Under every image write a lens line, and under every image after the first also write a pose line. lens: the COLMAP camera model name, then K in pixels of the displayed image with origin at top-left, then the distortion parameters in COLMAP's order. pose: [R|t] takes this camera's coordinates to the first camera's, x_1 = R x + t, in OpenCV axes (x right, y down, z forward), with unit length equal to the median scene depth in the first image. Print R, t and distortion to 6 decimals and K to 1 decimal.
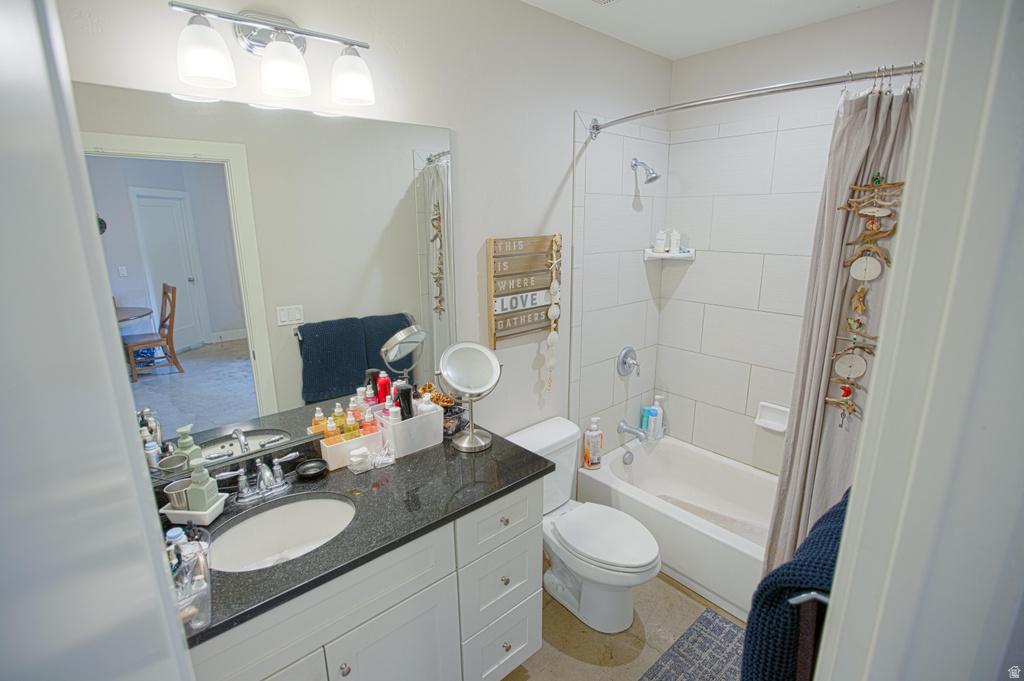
lens RADIAL K [[472.7, 0, 512.6], [0, 472.7, 336.4], [0, 0, 1]] dist [-0.013928, 0.000208]
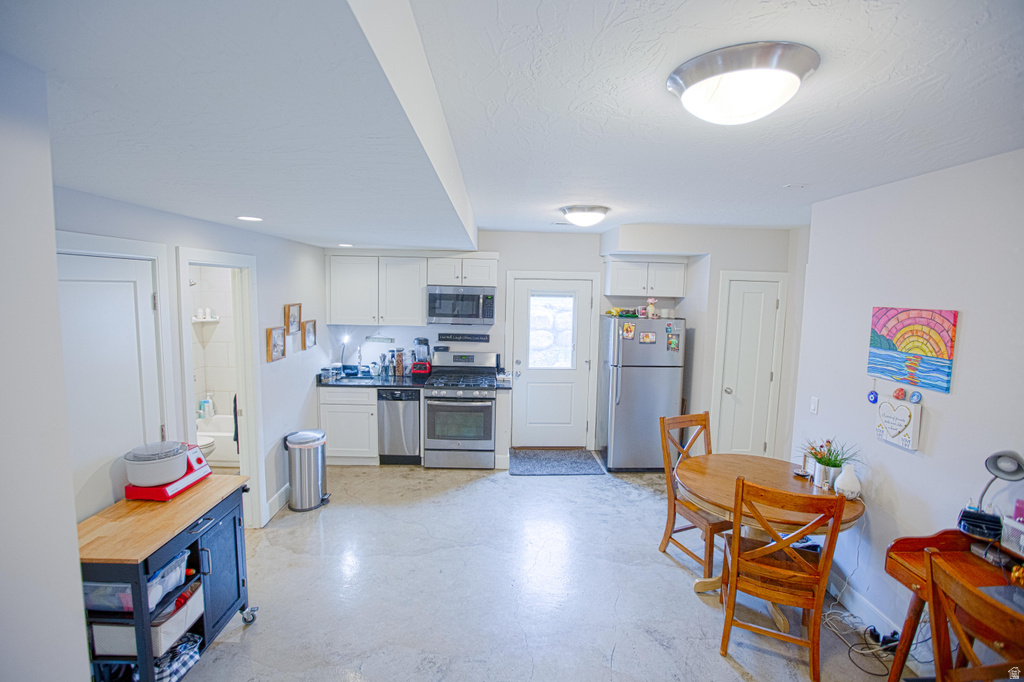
lens RADIAL K [[472.7, 0, 504.5], [0, 472.7, 335.9], [0, 0, 1]] dist [-0.013928, 0.000208]
pose [[0.642460, -0.056403, 0.764240, -0.381362], [0.164021, 0.984297, -0.065241, 0.232032], [-0.748560, 0.167267, 0.641623, -1.215160]]
